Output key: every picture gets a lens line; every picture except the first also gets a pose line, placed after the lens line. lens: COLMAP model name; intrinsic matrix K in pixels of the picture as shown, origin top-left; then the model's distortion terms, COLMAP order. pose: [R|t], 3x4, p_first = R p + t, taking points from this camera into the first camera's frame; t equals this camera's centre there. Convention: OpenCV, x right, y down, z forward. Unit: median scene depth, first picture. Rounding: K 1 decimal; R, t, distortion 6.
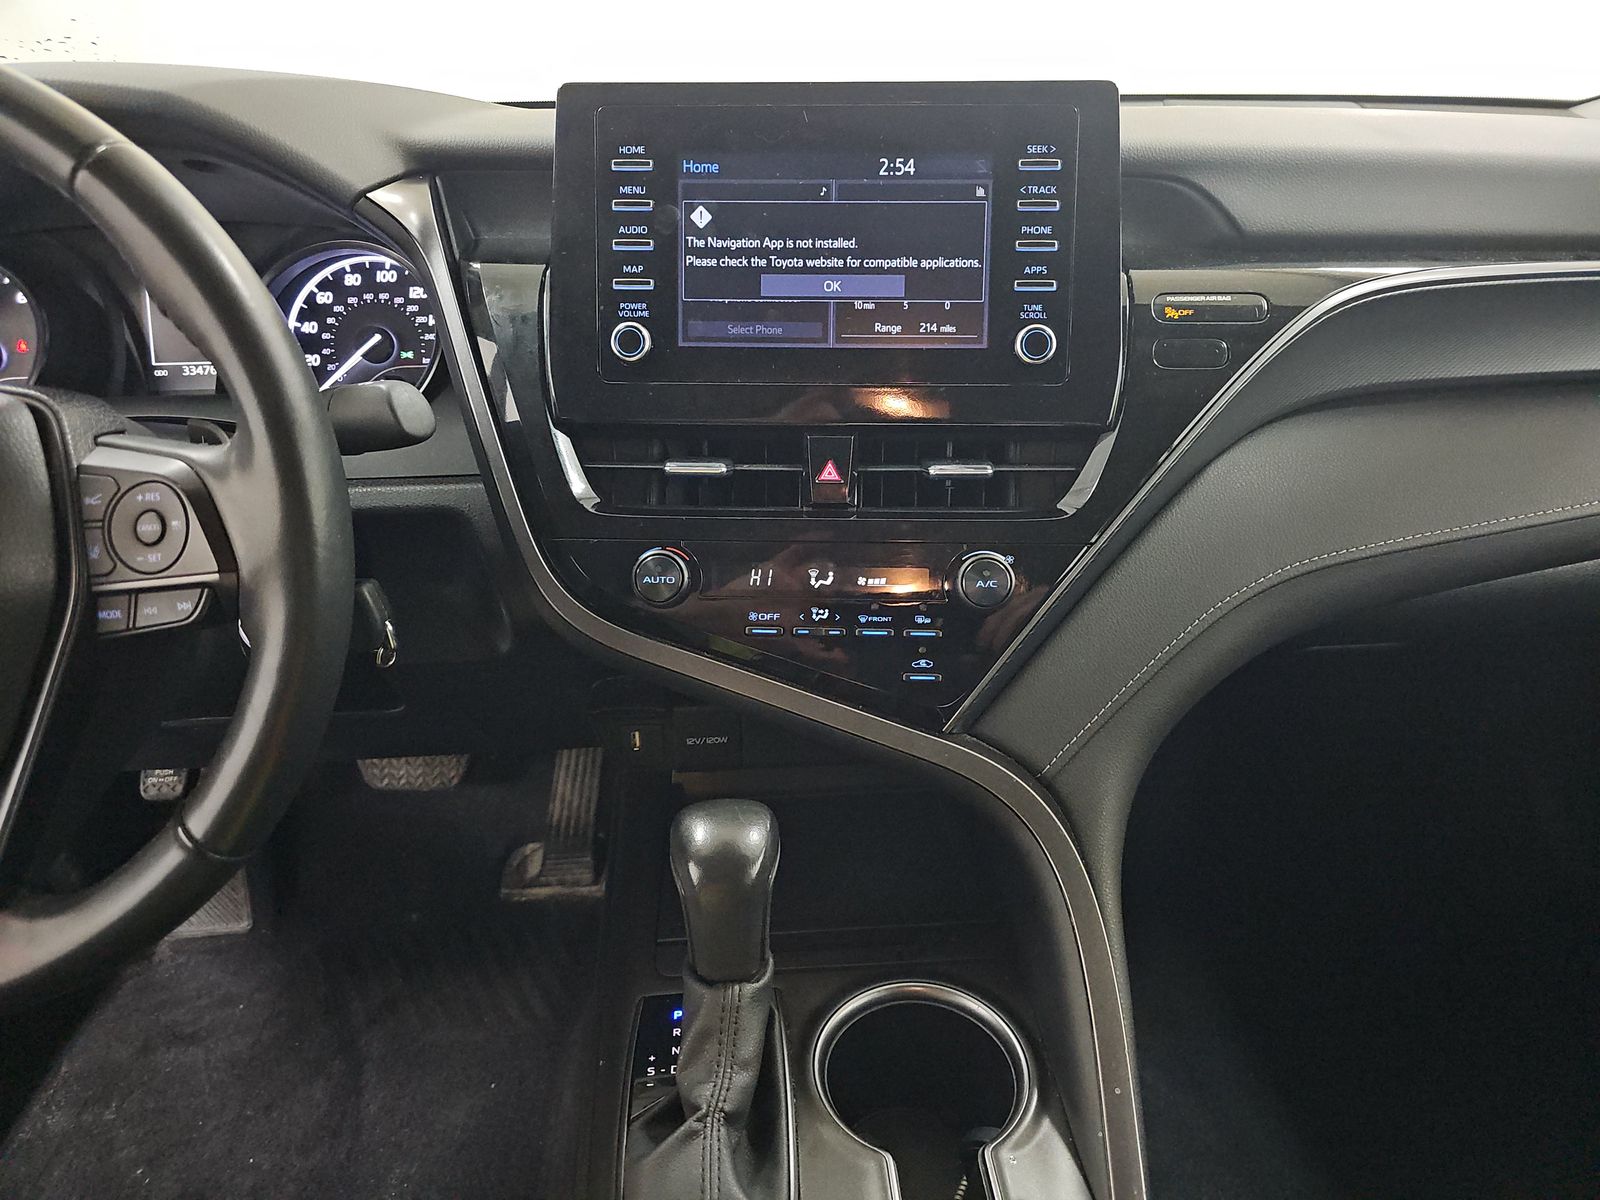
lens RADIAL K [[1055.2, 0, 795.1], [0, 1055.2, 604.8], [0, 0, 1]] dist [0.016723, -0.019989]
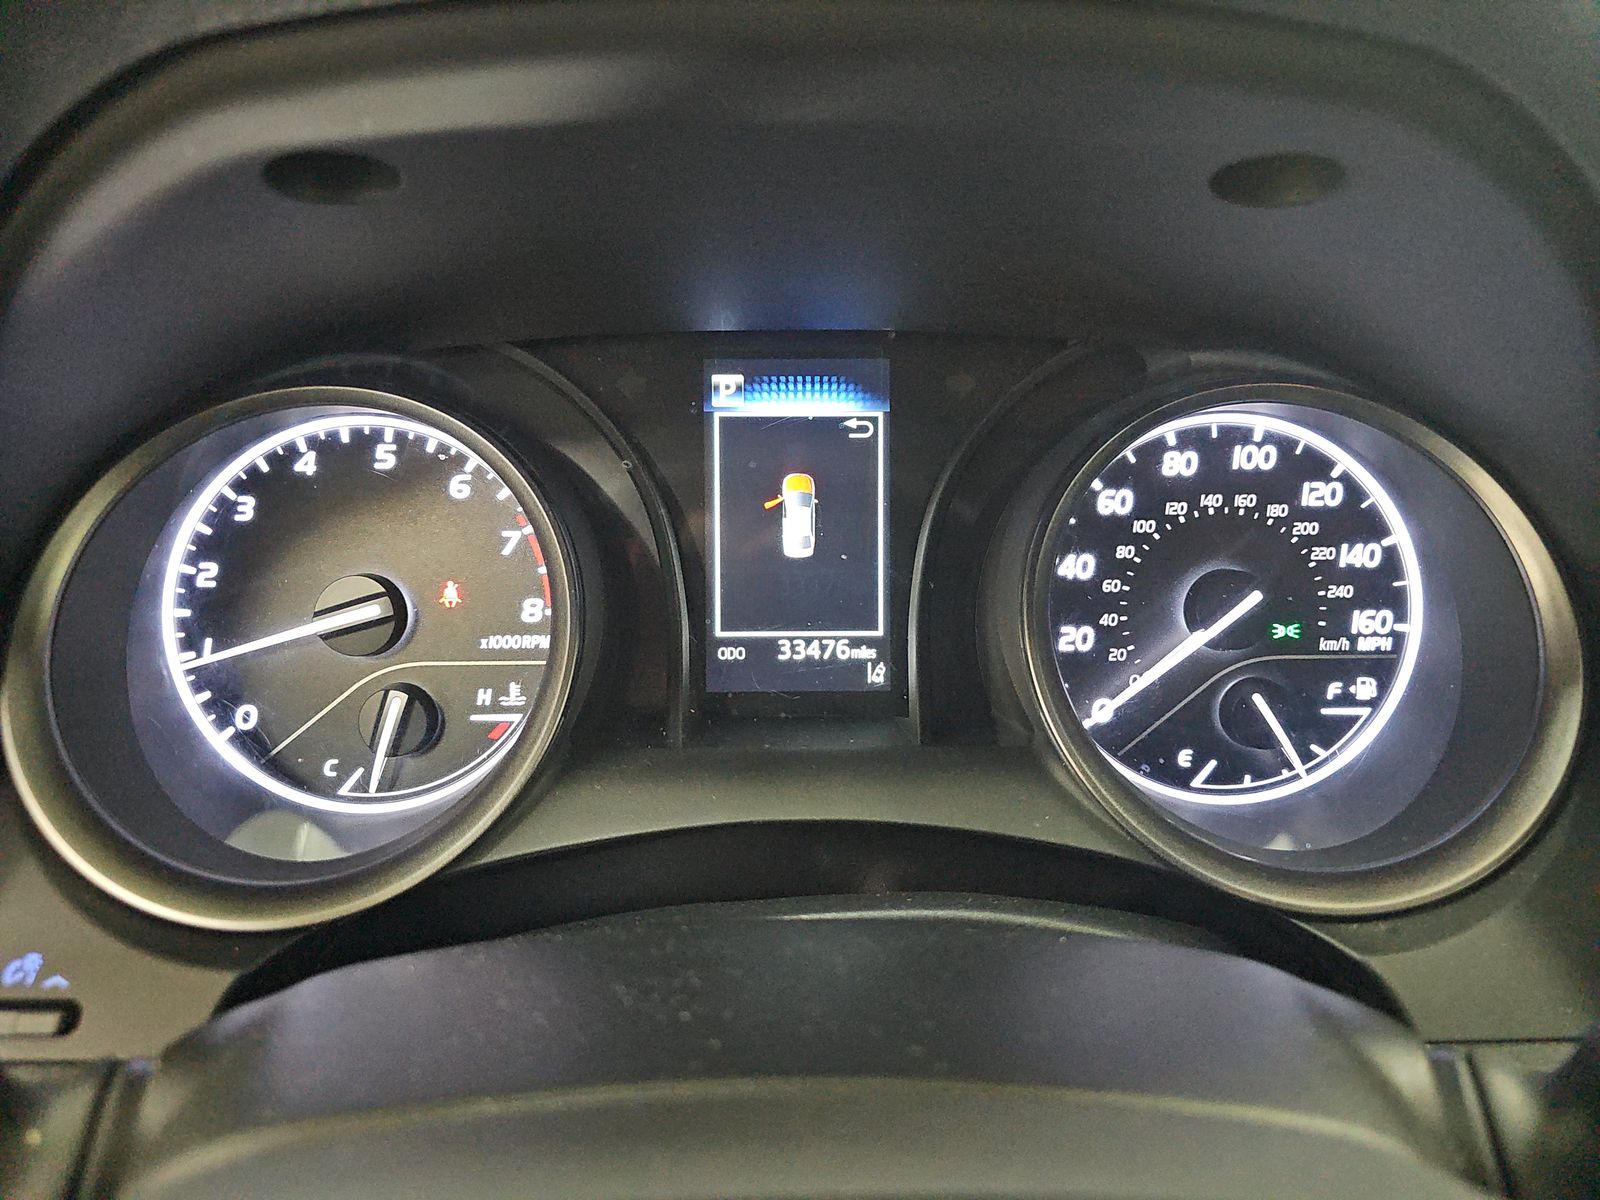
lens RADIAL K [[1055.2, 0, 790.4], [0, 1055.2, 607.9], [0, 0, 1]] dist [0.016723, -0.019989]
pose [[0.999182, 0.030182, -0.026930, -0.568531], [-0.032397, 0.995770, -0.085981, -0.202946], [0.024221, 0.086783, 0.995933, 0.557232]]
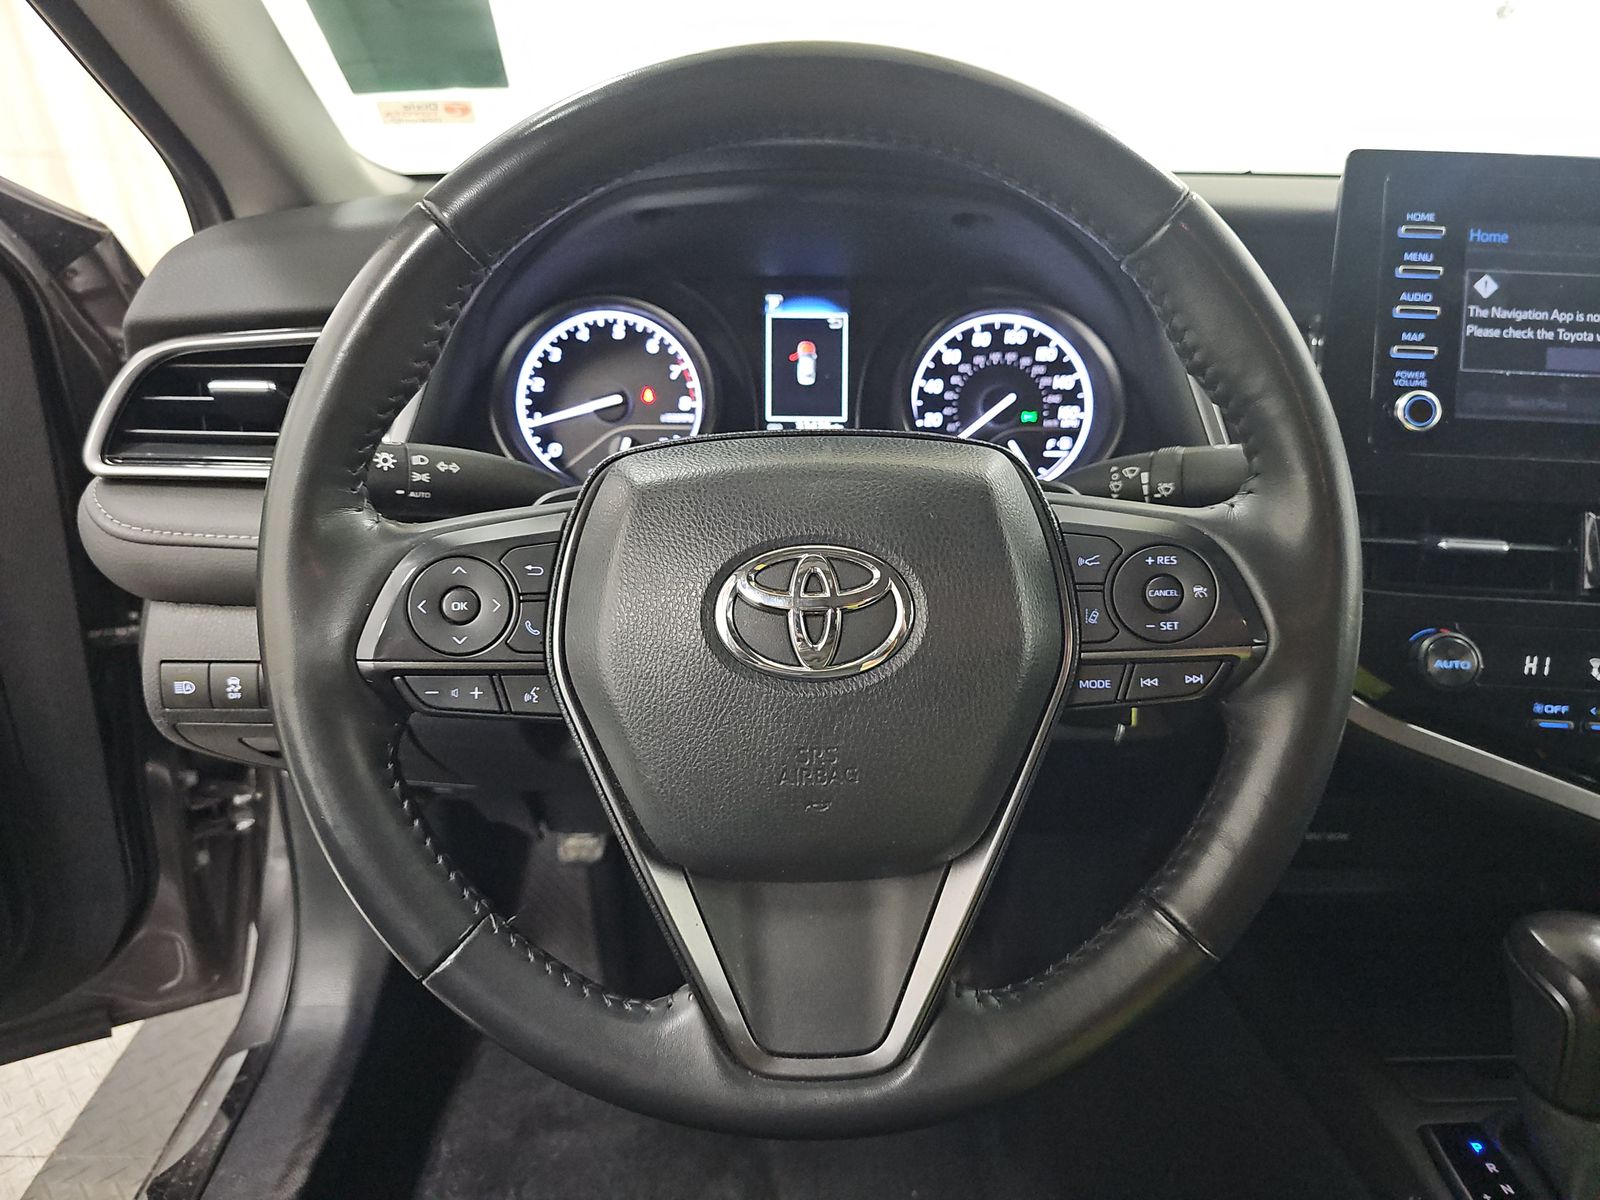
lens RADIAL K [[1055.2, 0, 802.2], [0, 1055.2, 591.8], [0, 0, 1]] dist [0.016723, -0.019989]
pose [[0.998946, 0.039340, -0.023648, -0.550811], [-0.041049, 0.996208, -0.076715, 0.005872], [0.020541, 0.077604, 0.996773, 0.044291]]
